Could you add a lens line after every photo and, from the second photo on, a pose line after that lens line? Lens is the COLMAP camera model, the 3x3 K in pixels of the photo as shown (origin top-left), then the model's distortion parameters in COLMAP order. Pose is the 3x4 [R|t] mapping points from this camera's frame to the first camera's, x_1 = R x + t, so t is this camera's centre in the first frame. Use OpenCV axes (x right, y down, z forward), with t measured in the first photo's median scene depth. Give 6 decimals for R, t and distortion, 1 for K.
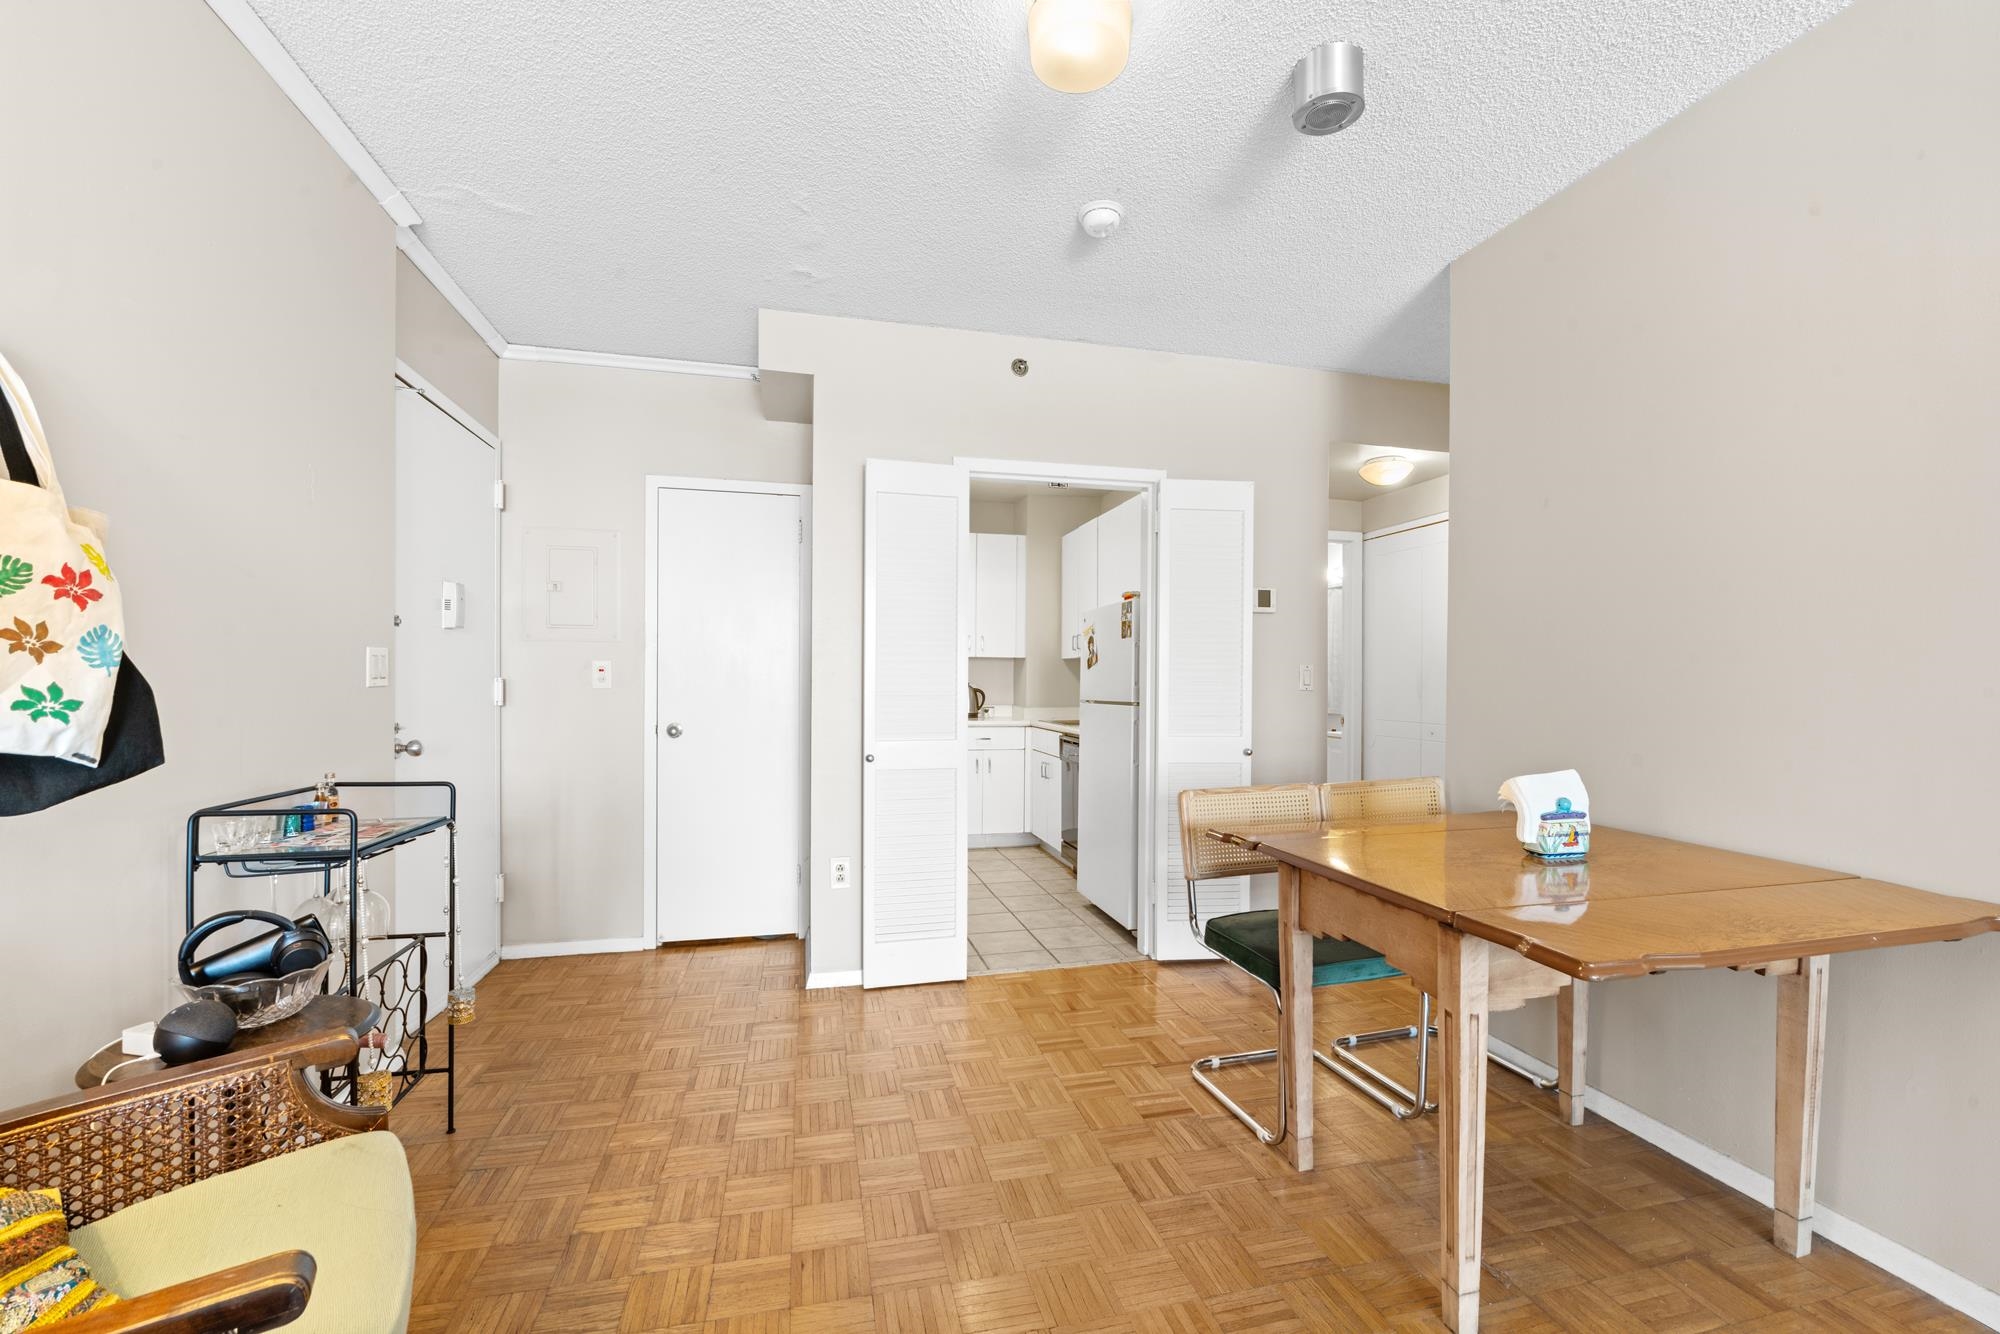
lens RADIAL K [[814.8, 0, 1002.1], [0, 814.8, 685.2], [0, 0, 1]] dist [-0.011163, -0.000485]
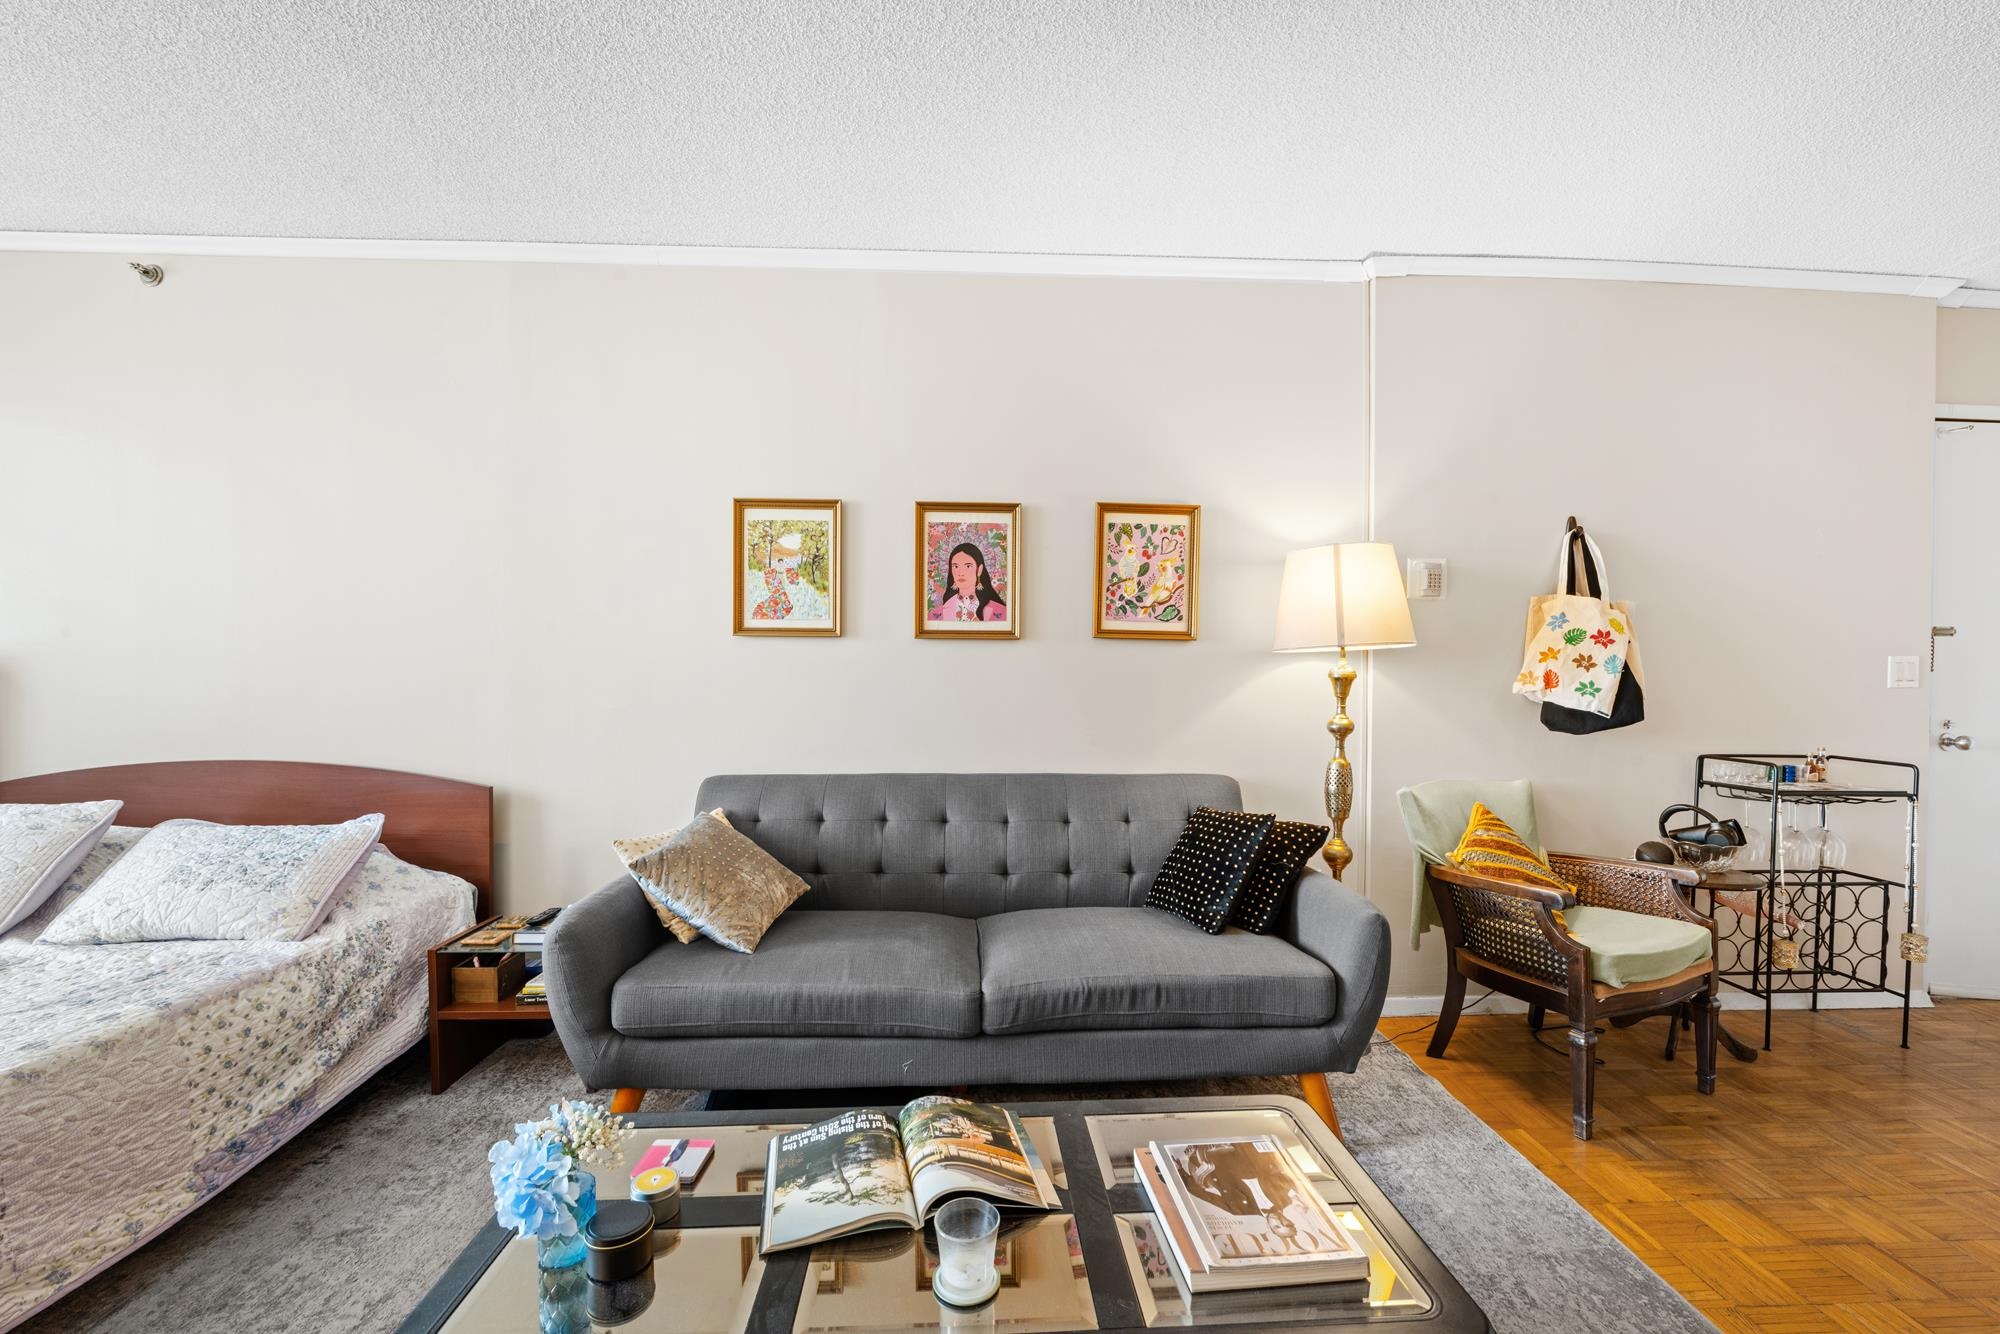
lens RADIAL K [[814.8, 0, 1002.1], [0, 814.8, 685.2], [0, 0, 1]] dist [-0.011163, -0.000485]
pose [[-0.198091, 0.006336, -0.980163, 0.941135], [-0.014314, 0.999854, 0.009357, 0.008595], [0.980079, 0.015884, -0.197971, -0.144371]]
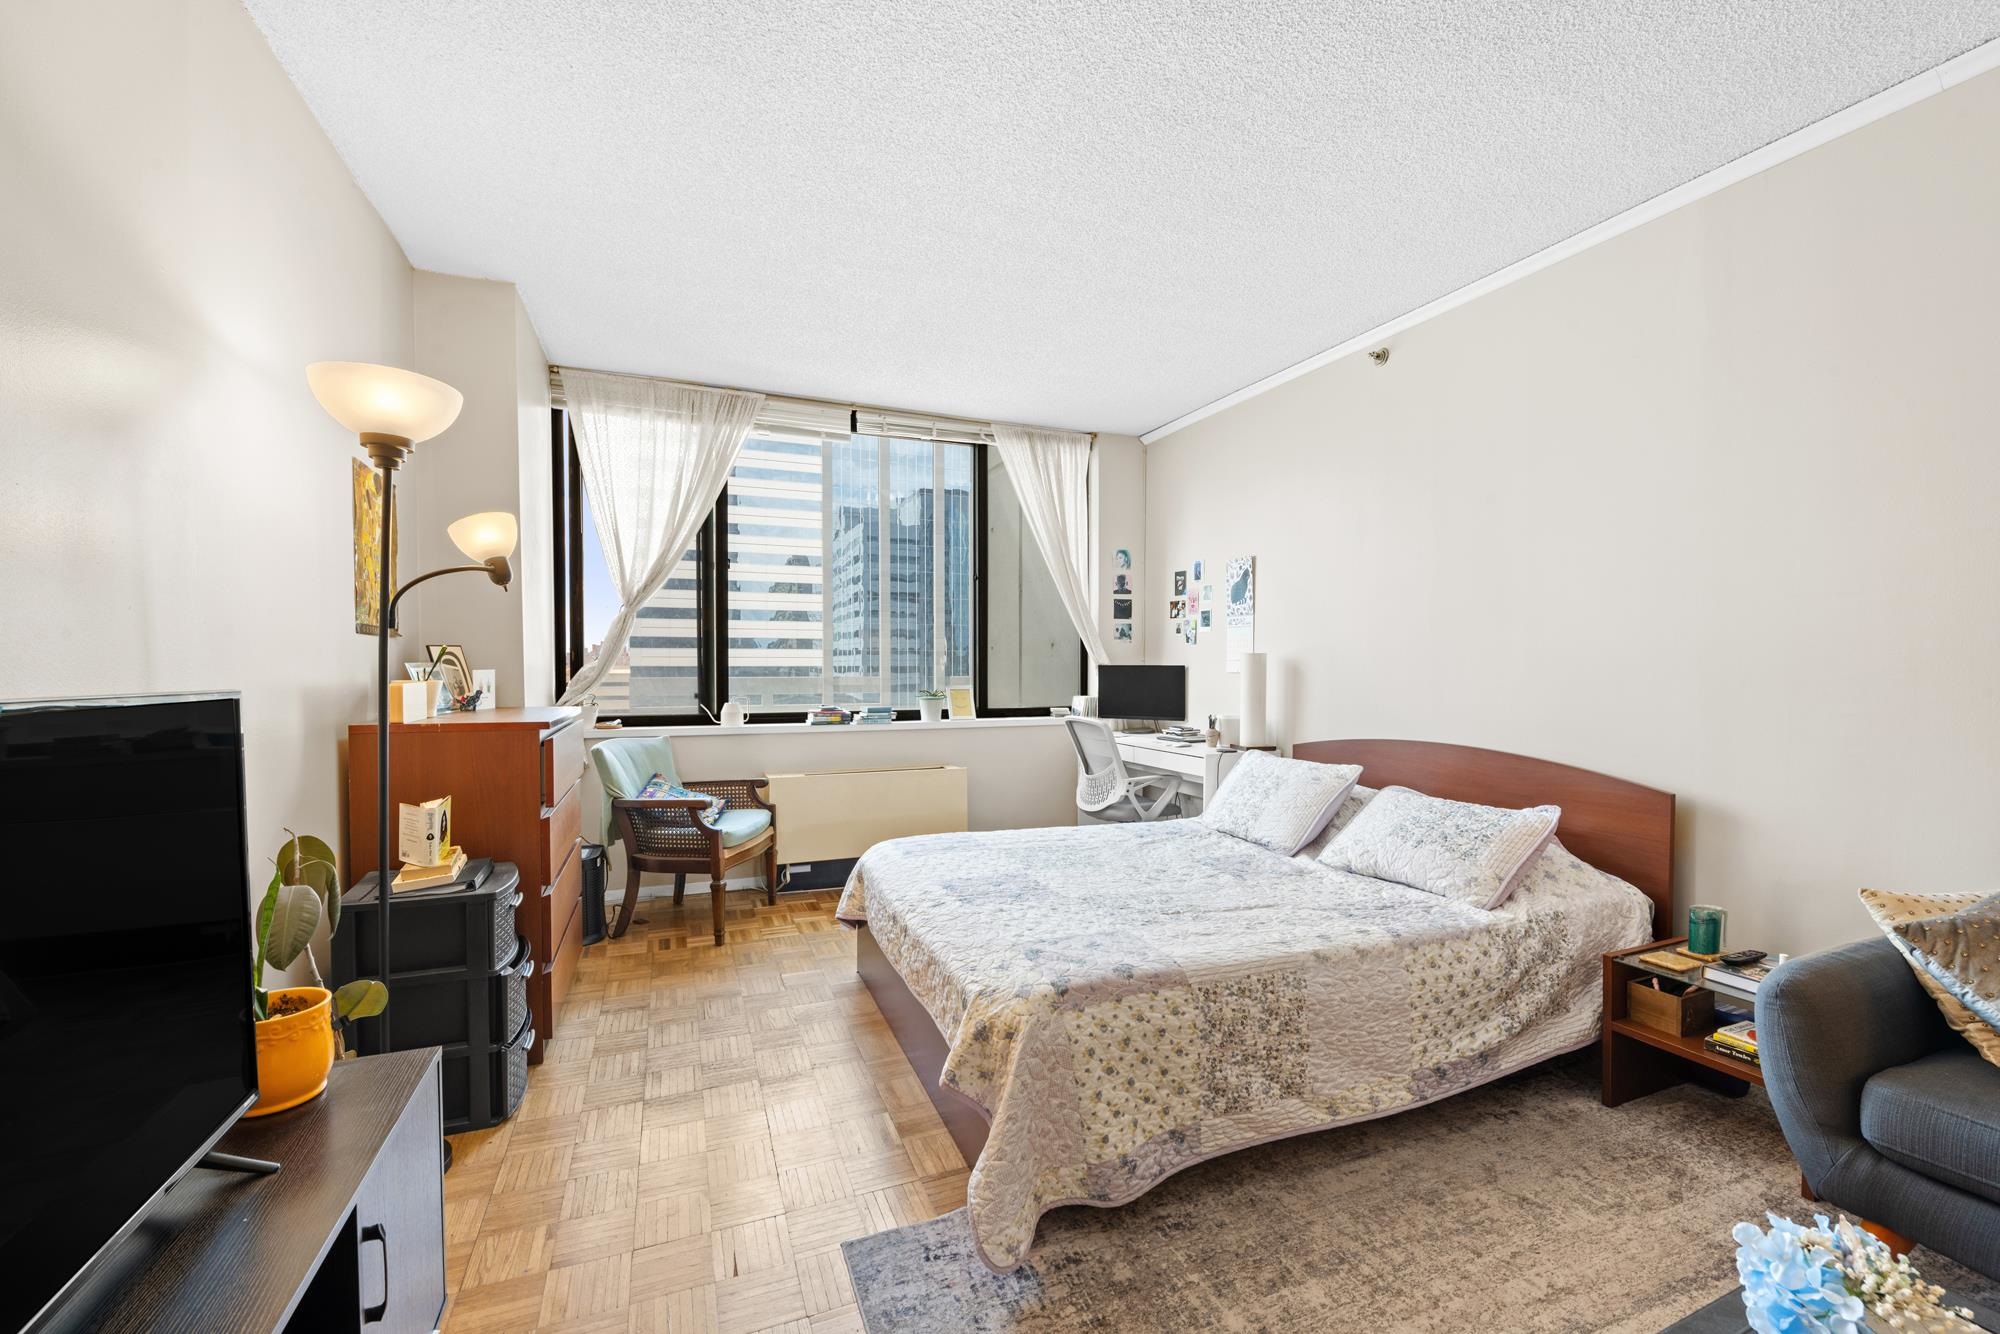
lens RADIAL K [[814.8, 0, 1002.1], [0, 814.8, 685.2], [0, 0, 1]] dist [-0.011163, -0.000485]
pose [[-0.988569, -0.001933, -0.150757, 0.965693], [-0.006296, 0.999575, 0.028469, 0.011301], [0.150638, 0.029092, -0.988161, -0.208905]]
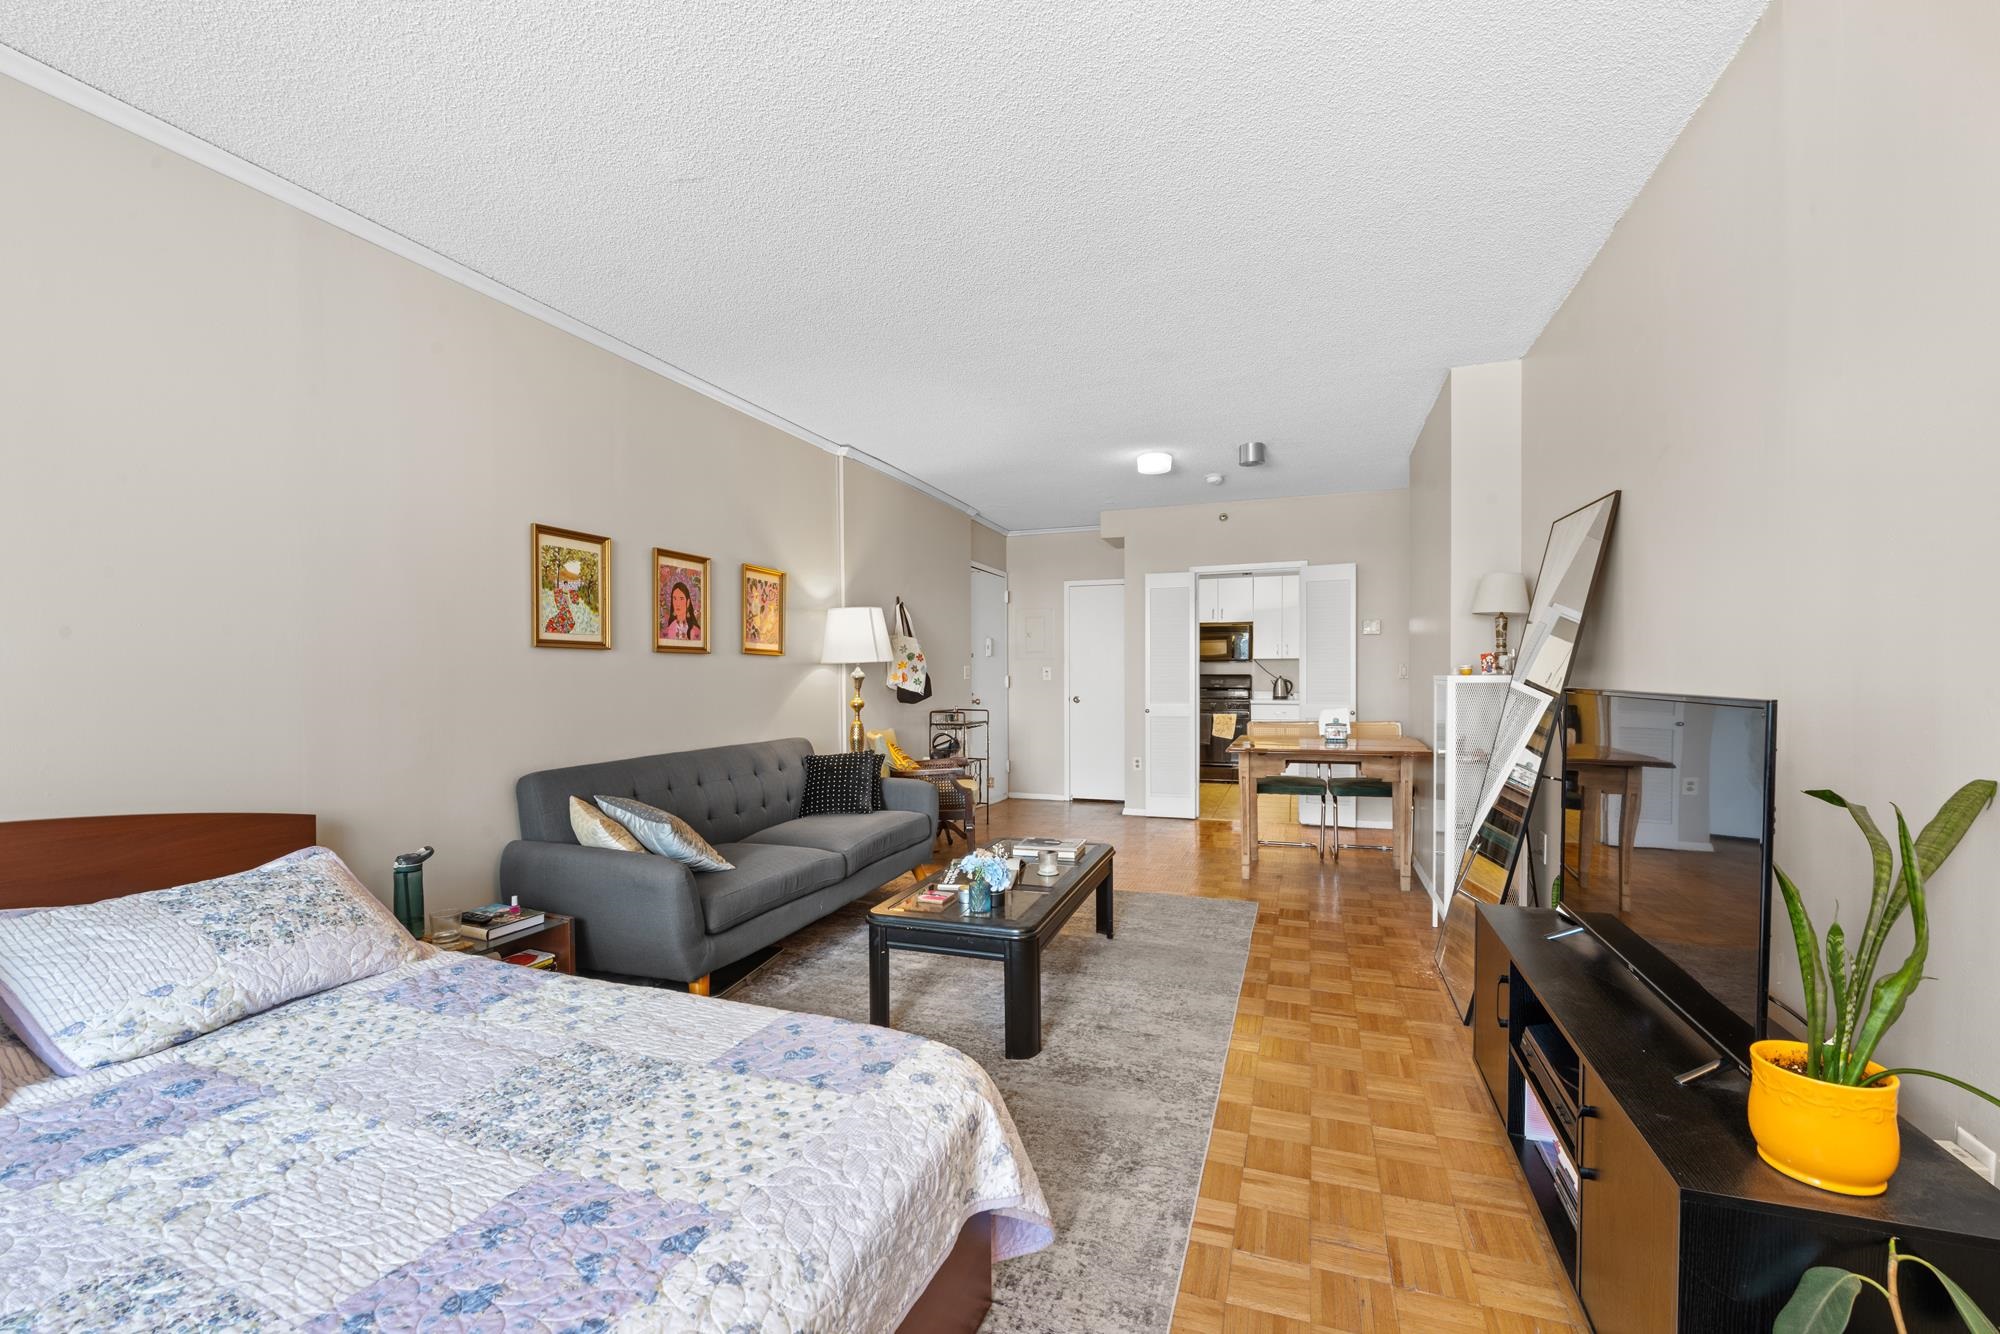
lens RADIAL K [[814.8, 0, 1002.1], [0, 814.8, 685.2], [0, 0, 1]] dist [-0.011163, -0.000485]
pose [[0.826877, -0.002971, -0.562375, 1.306818], [0.006215, 0.999973, 0.003855, 0.017099], [0.562349, -0.006683, 0.826873, -1.804942]]
